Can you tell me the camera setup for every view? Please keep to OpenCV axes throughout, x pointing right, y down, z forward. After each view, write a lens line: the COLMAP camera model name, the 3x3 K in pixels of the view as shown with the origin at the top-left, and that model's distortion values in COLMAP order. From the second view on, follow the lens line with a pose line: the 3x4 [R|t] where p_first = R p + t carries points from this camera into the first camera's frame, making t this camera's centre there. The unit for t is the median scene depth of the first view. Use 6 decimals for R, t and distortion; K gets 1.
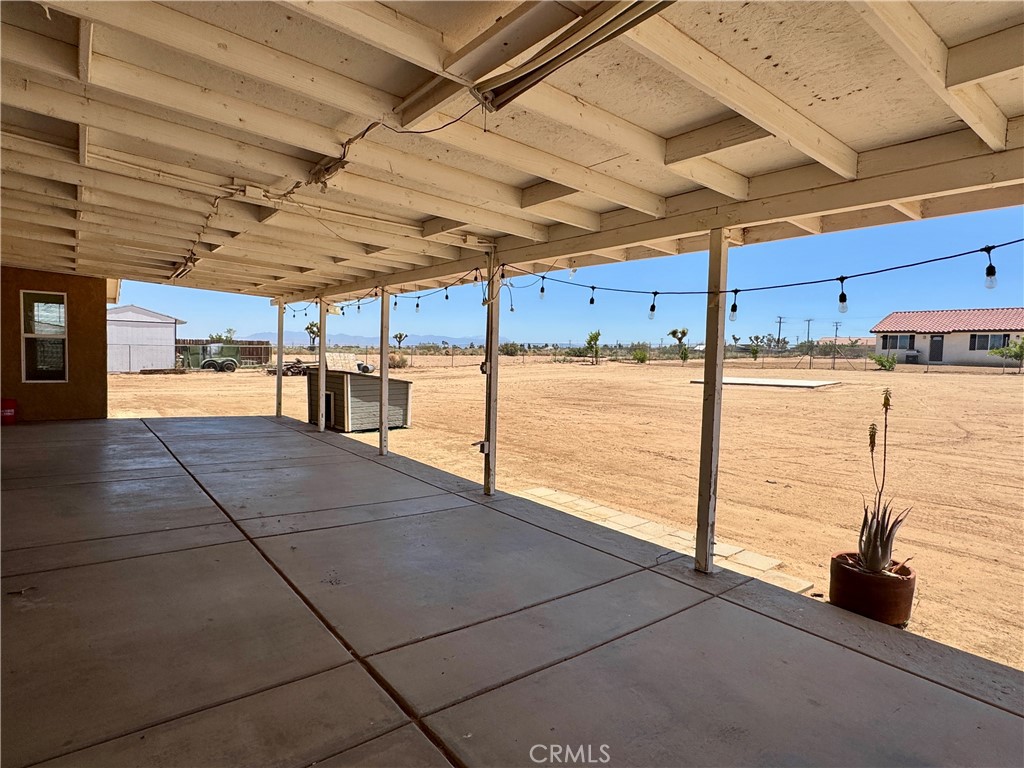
lens RADIAL K [[562.1, 0, 511.2], [0, 562.1, 387.4], [0, 0, 1]] dist [-0.000349, -0.001107]
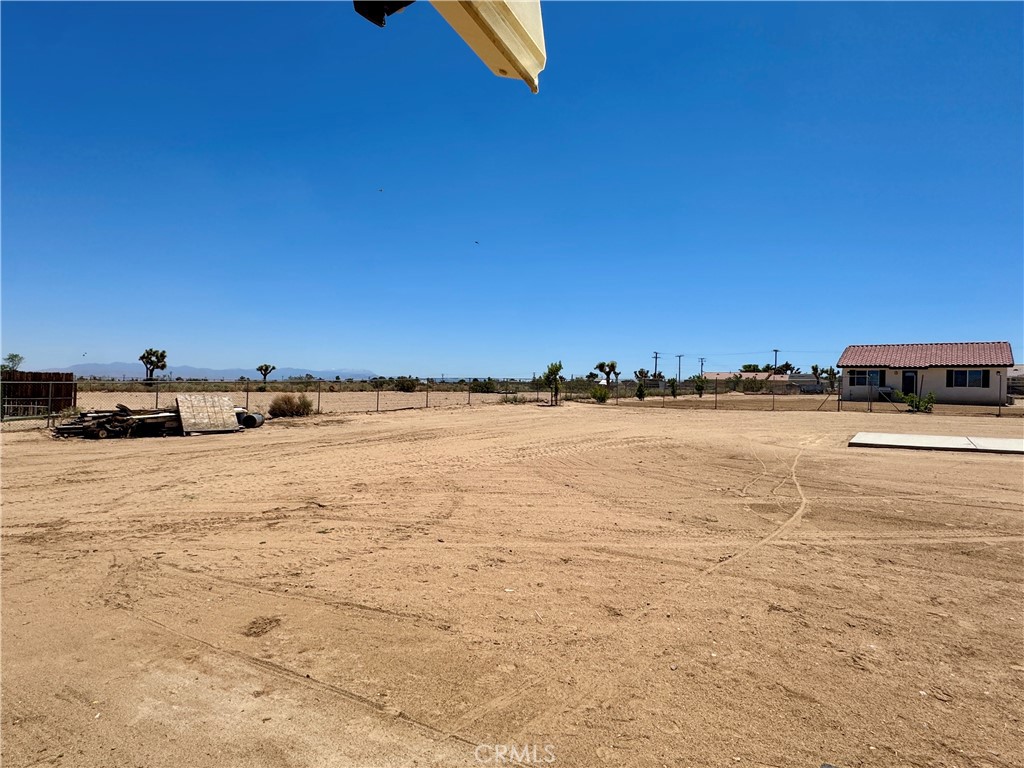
lens RADIAL K [[562.1, 0, 511.2], [0, 562.1, 387.4], [0, 0, 1]] dist [-0.000349, -0.001107]
pose [[0.972905, -0.000843, 0.231204, -0.091134], [0.014582, 0.998226, -0.057719, -0.021378], [-0.230745, 0.059527, 0.971192, 0.253317]]
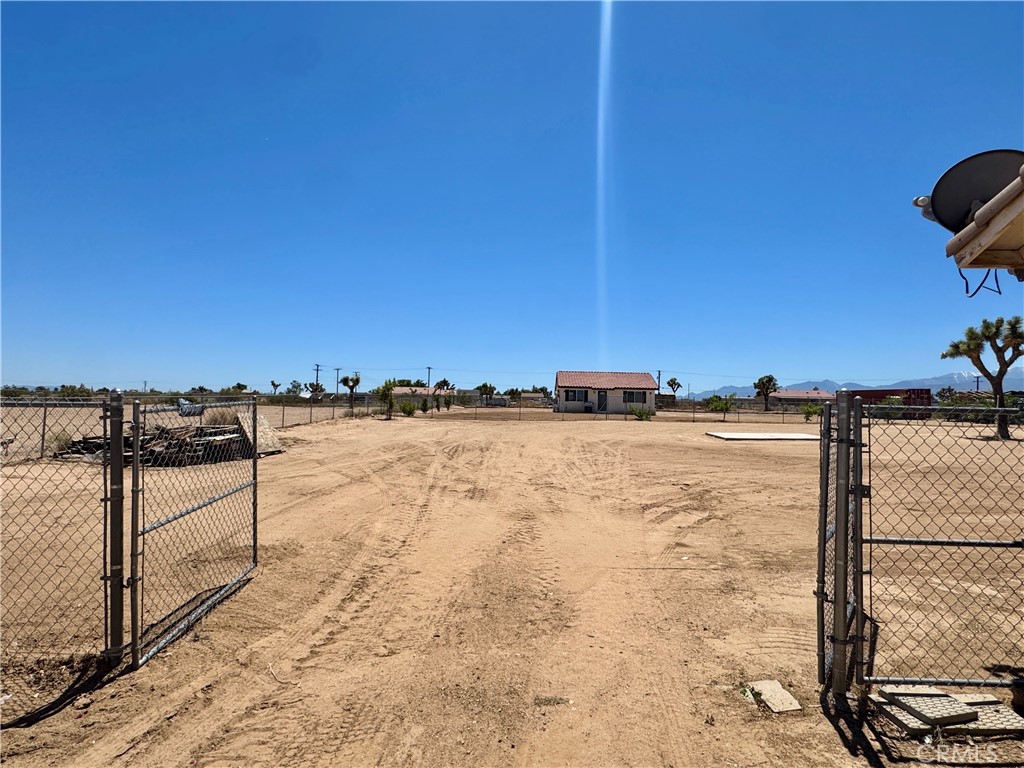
lens RADIAL K [[562.1, 0, 511.2], [0, 562.1, 387.4], [0, 0, 1]] dist [-0.000349, -0.001107]
pose [[0.636941, 0.021474, 0.770614, -0.379786], [0.040343, 0.997314, -0.061136, -0.029344], [-0.769856, 0.070029, 0.634364, 0.329597]]
